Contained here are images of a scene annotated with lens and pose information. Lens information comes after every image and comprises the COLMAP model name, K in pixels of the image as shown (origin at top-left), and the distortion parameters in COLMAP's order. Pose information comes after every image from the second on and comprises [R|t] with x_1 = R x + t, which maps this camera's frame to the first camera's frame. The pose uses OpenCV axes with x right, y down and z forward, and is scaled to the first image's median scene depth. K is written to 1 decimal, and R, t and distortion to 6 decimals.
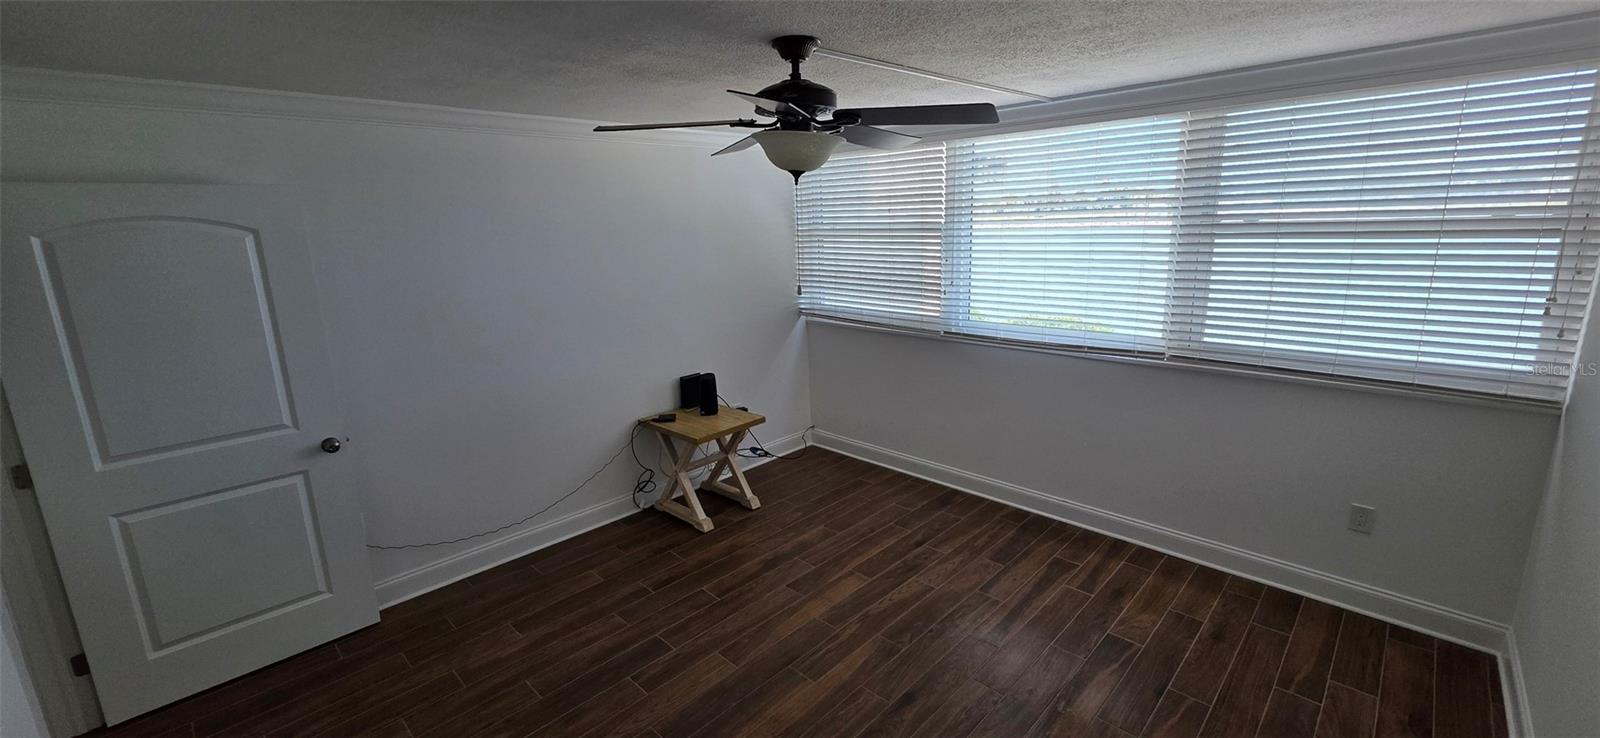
lens RADIAL K [[637.6, 0, 803.4], [0, 637.6, 367.6], [0, 0, 1]] dist [0.000062, -0.000483]
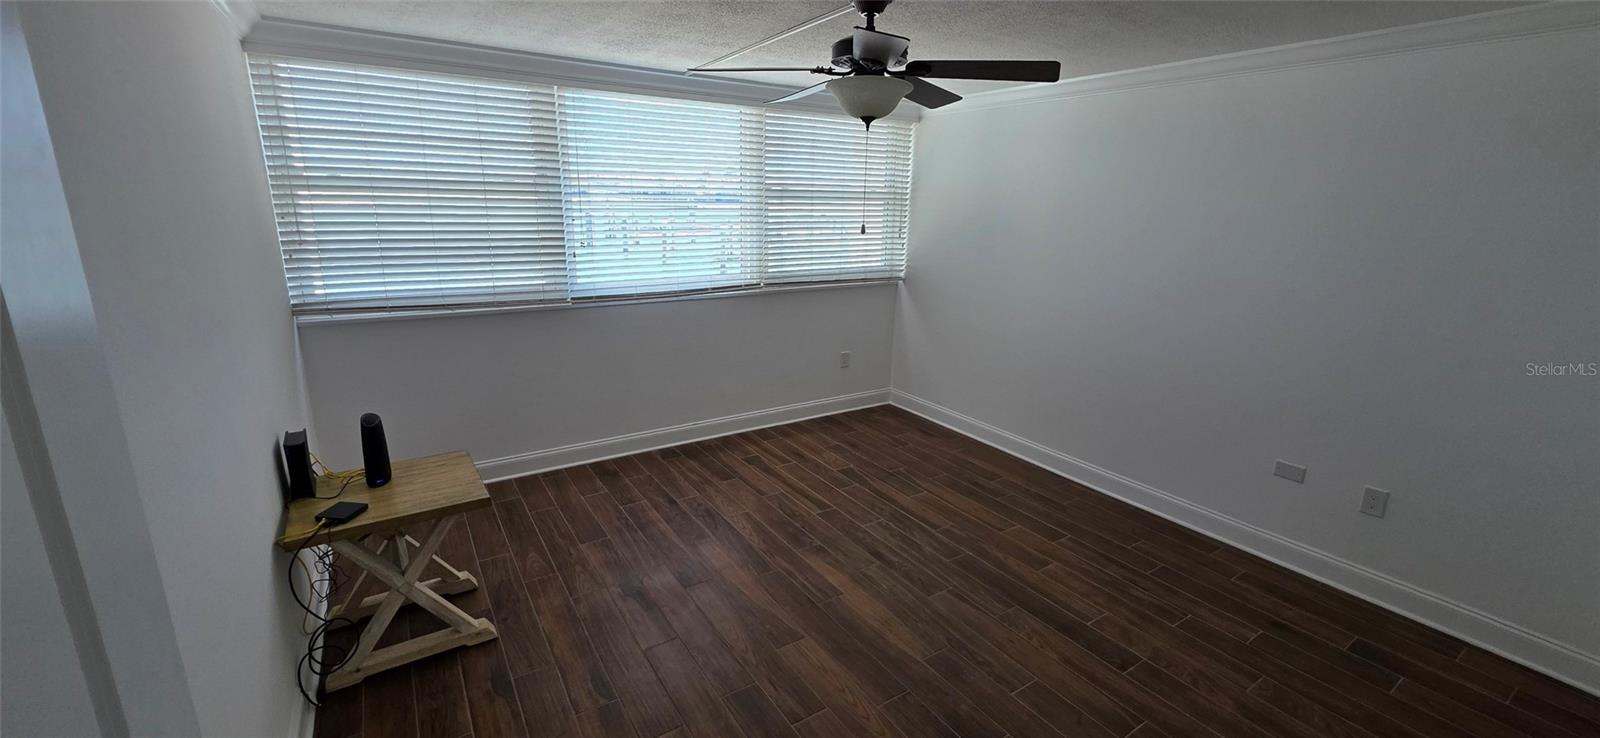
lens RADIAL K [[637.6, 0, 804.0], [0, 637.6, 365.8], [0, 0, 1]] dist [0.000062, -0.000483]
pose [[0.220182, -0.216850, 0.951050, -0.747798], [0.197015, 0.964770, 0.174367, -0.069961], [-0.955356, 0.148978, 0.255147, 0.571411]]
